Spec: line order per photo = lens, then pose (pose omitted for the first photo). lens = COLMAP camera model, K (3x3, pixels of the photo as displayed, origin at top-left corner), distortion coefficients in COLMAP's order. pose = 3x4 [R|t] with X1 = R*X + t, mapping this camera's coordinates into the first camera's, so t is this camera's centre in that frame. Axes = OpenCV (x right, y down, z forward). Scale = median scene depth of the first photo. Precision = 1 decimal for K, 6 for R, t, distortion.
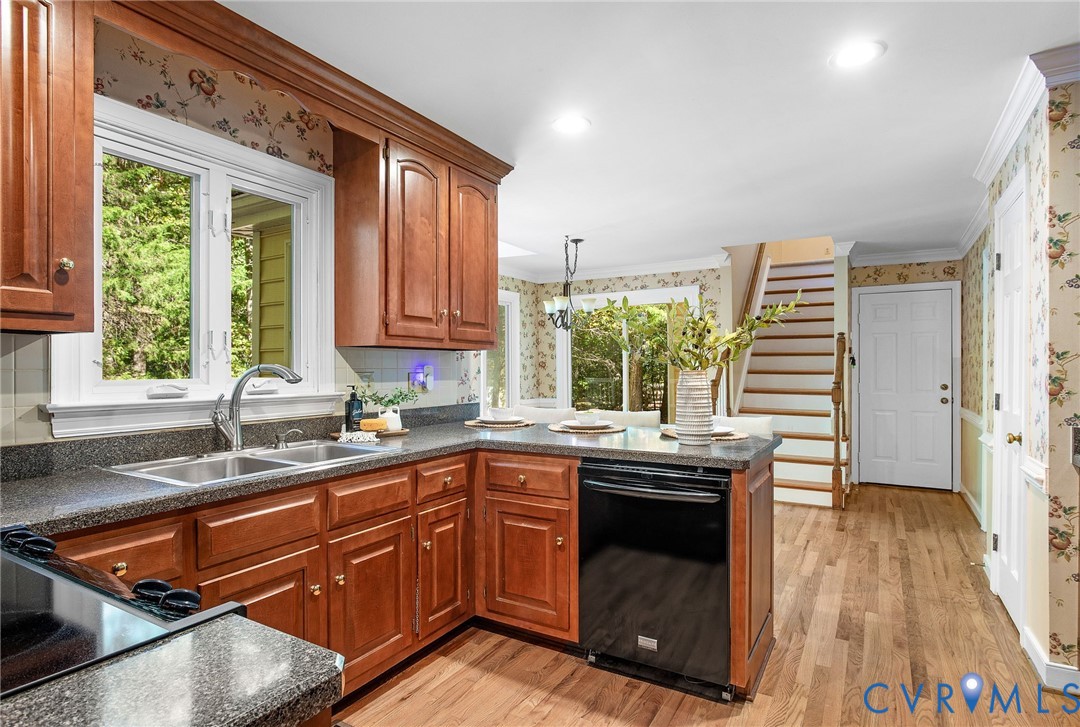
lens RADIAL K [[575.8, 0, 539.8], [0, 575.8, 360.0], [0, 0, 1]] dist [0.000676, -0.000159]
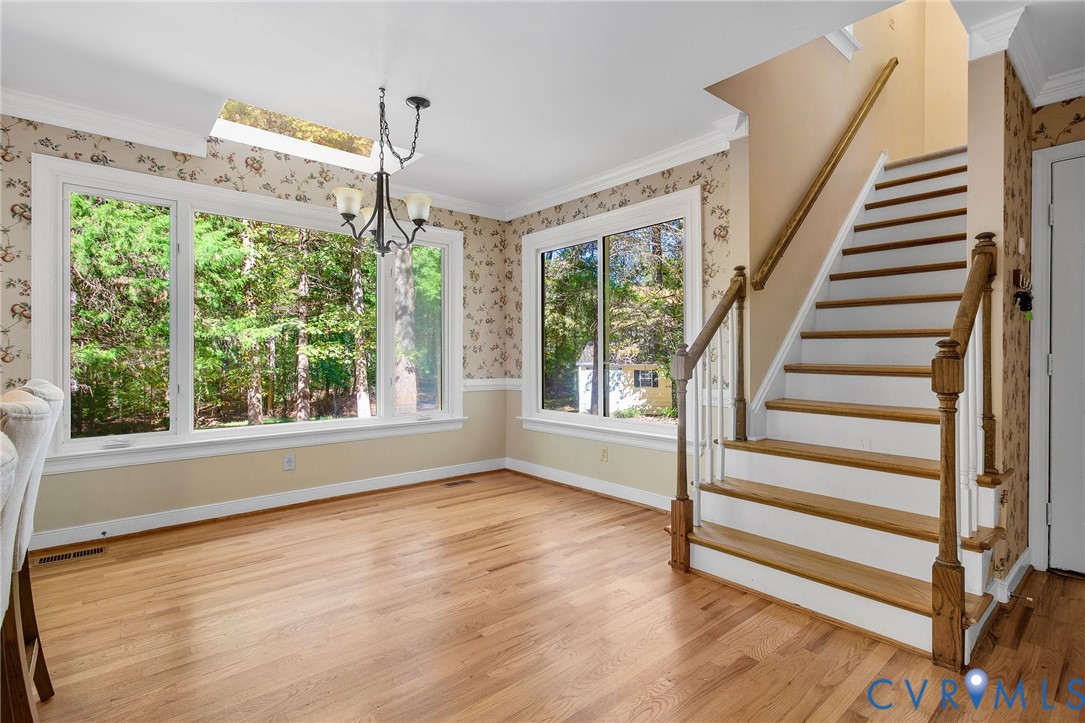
lens RADIAL K [[510.9, 0, 542.6], [0, 510.9, 352.6], [0, 0, 1]] dist [-0.000731, -0.000323]
pose [[0.942756, -0.000771, -0.333483, 0.297751], [0.003526, 0.999964, 0.007657, 0.033878], [0.333466, -0.008395, 0.942725, 0.463937]]
